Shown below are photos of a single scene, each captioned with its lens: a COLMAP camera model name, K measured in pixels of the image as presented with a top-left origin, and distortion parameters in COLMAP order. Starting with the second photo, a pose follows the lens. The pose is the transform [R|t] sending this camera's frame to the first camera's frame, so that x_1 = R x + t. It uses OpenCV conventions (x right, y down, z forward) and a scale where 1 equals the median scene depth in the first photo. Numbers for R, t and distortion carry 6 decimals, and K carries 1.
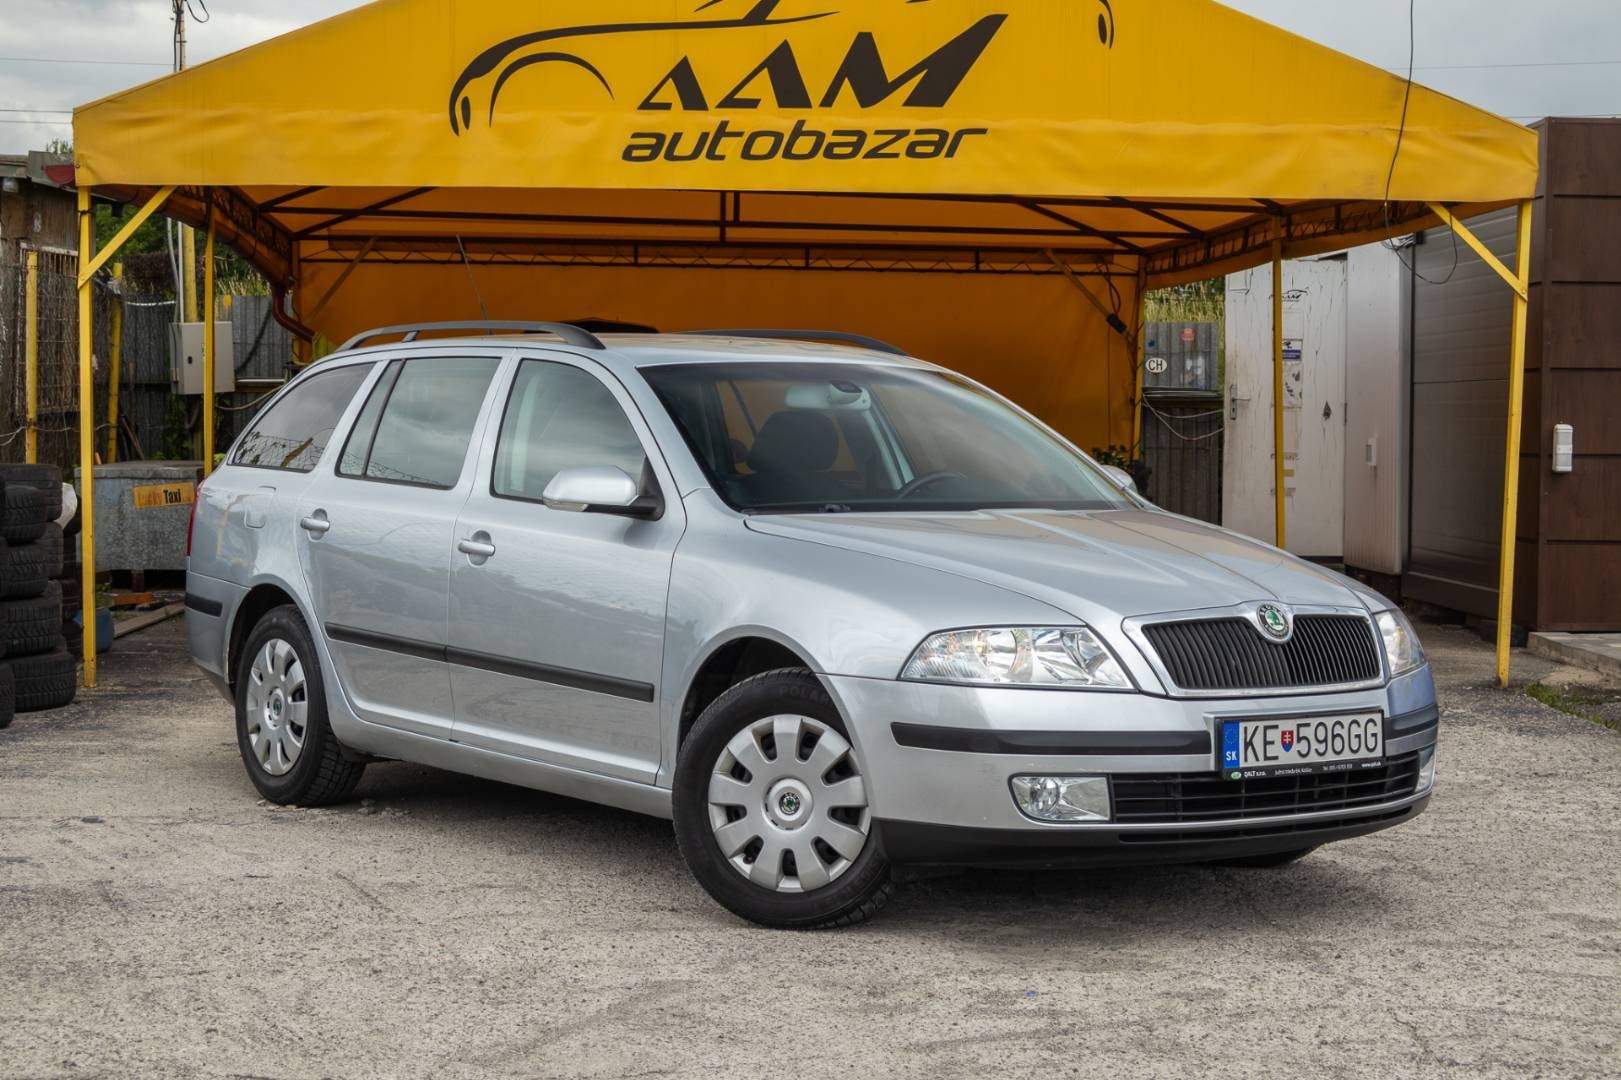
lens RADIAL K [[3015.8, 0, 804.3], [0, 3015.8, 533.0], [0, 0, 1]] dist [-0.000380, 0.161283]
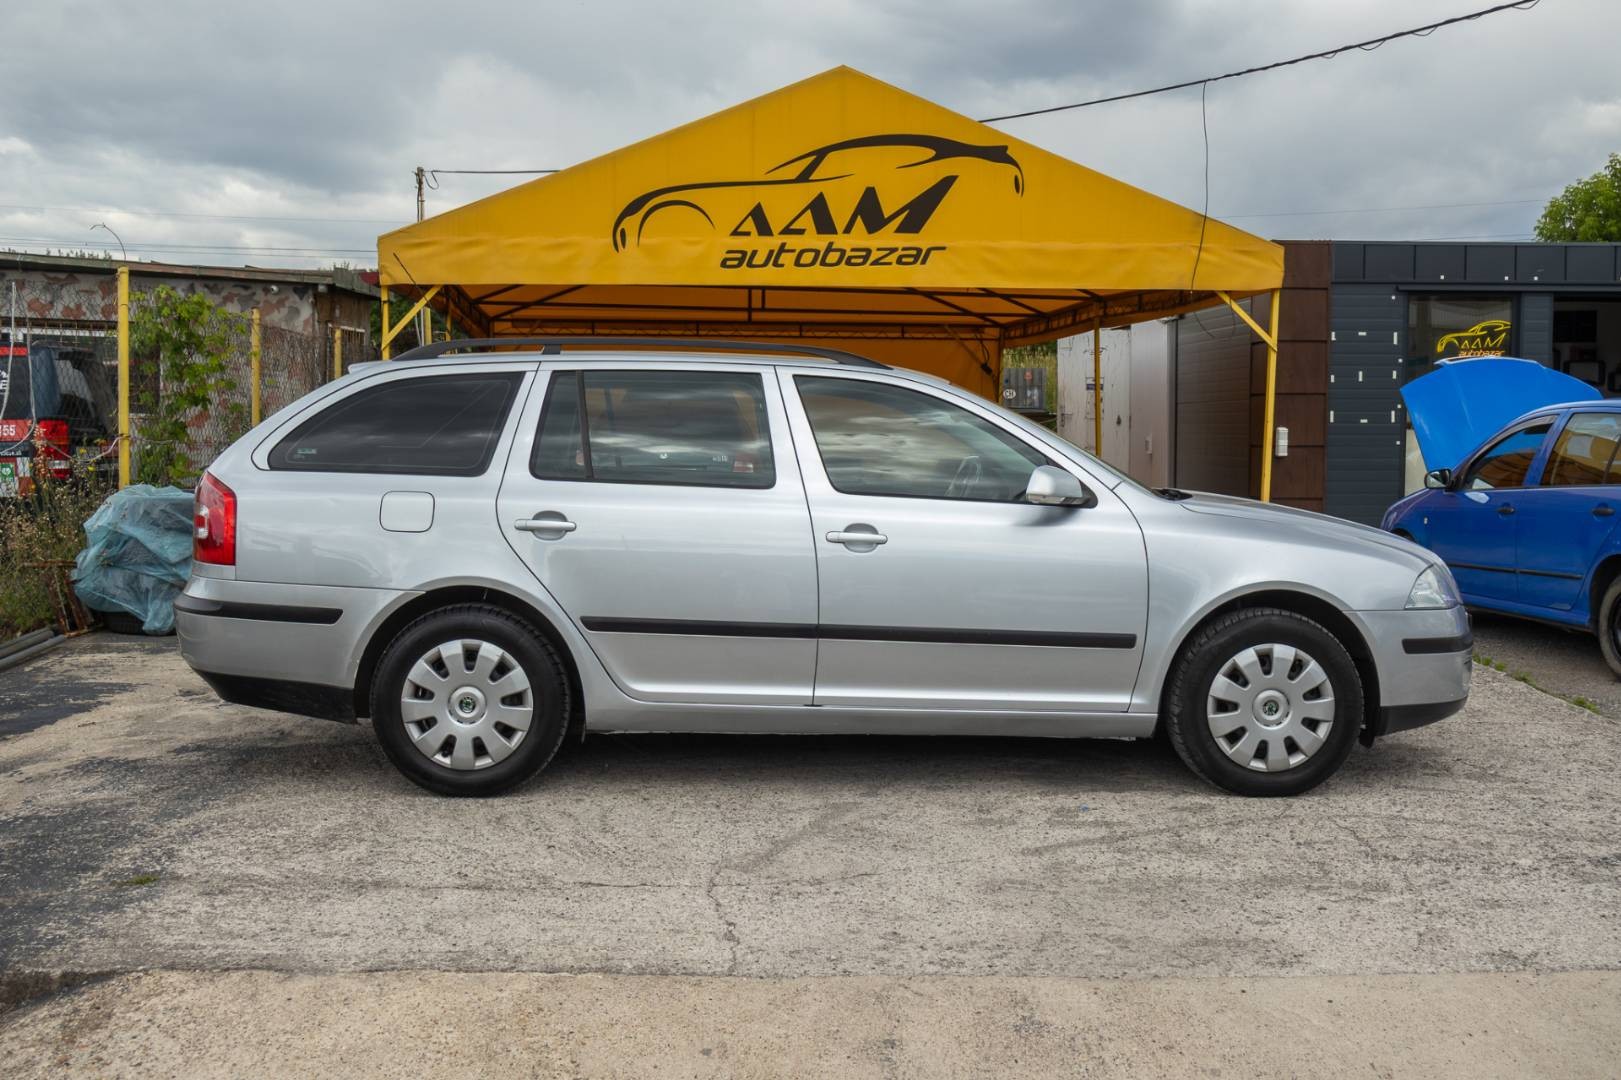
lens RADIAL K [[1733.6, 0, 797.4], [0, 1733.6, 530.8], [0, 0, 1]] dist [0.003424, -0.010162]
pose [[0.999602, -0.009067, 0.026701, -0.045199], [0.008489, 0.999729, 0.021671, -0.002901], [-0.026890, -0.021436, 0.999409, 0.072149]]
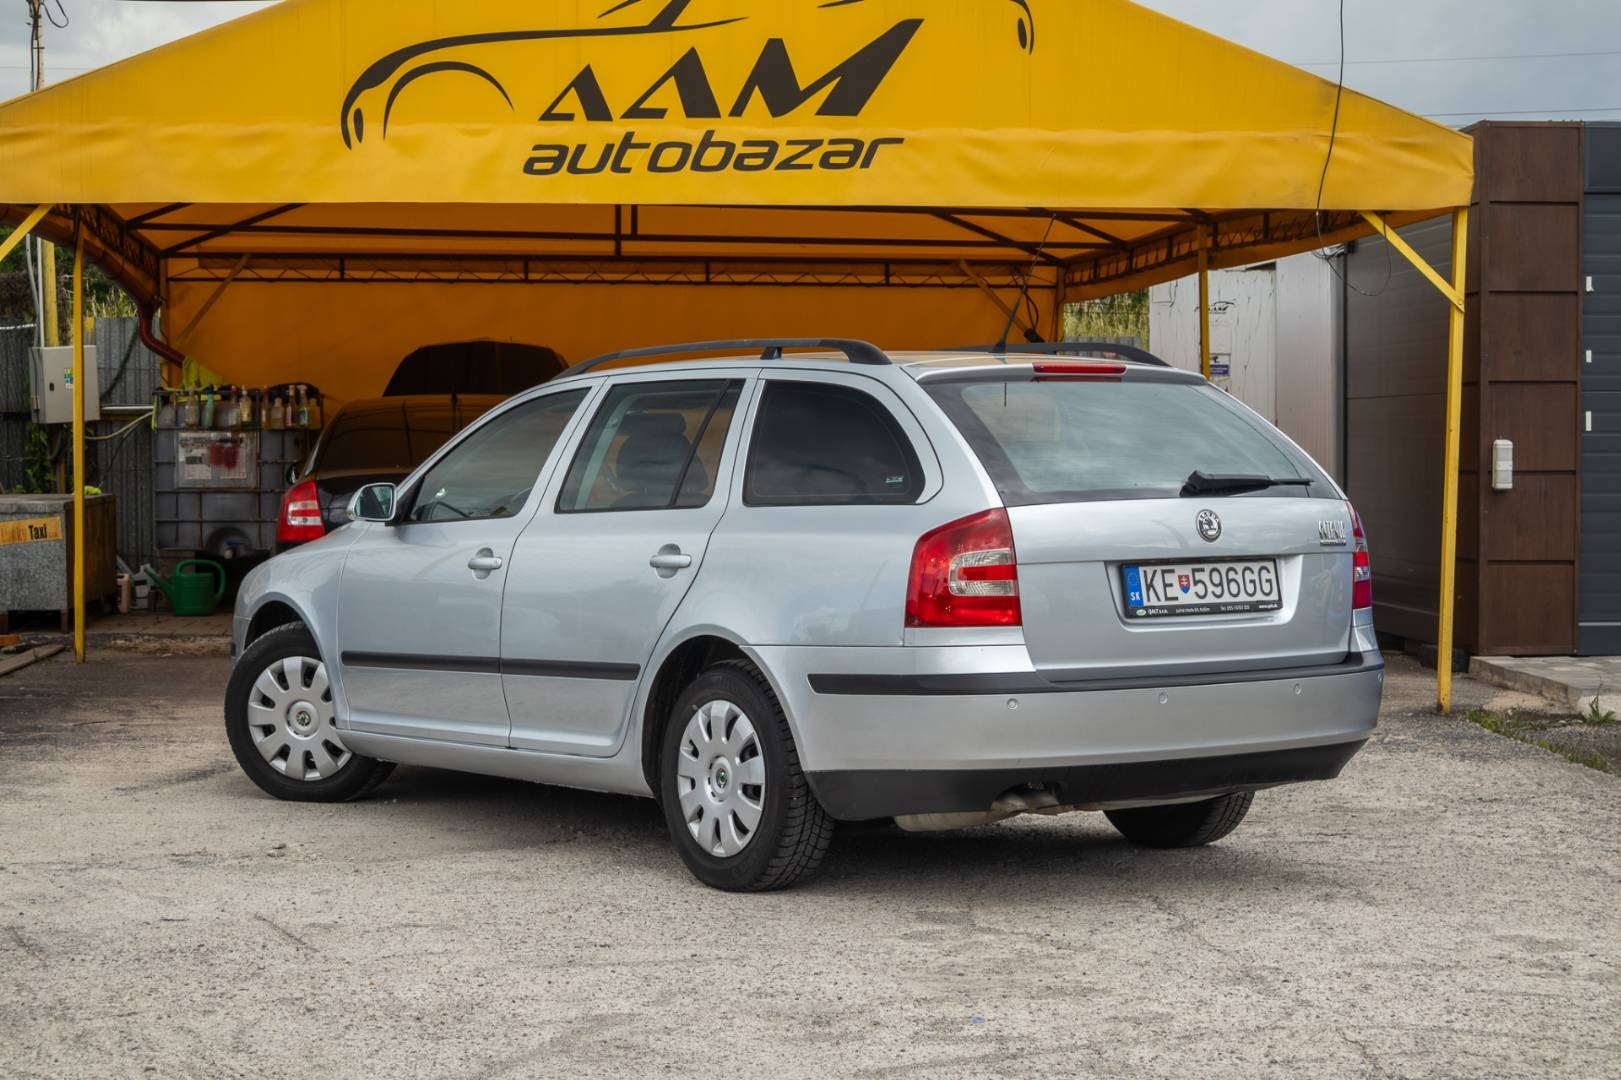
lens RADIAL K [[3253.8, 0, 811.6], [0, 3253.8, 537.7], [0, 0, 1]] dist [-0.003764, 0.296175]
pose [[0.999253, -0.011522, 0.036876, -0.008330], [0.011836, 0.999895, -0.008304, 0.001379], [-0.036777, 0.008734, 0.999285, -0.032727]]
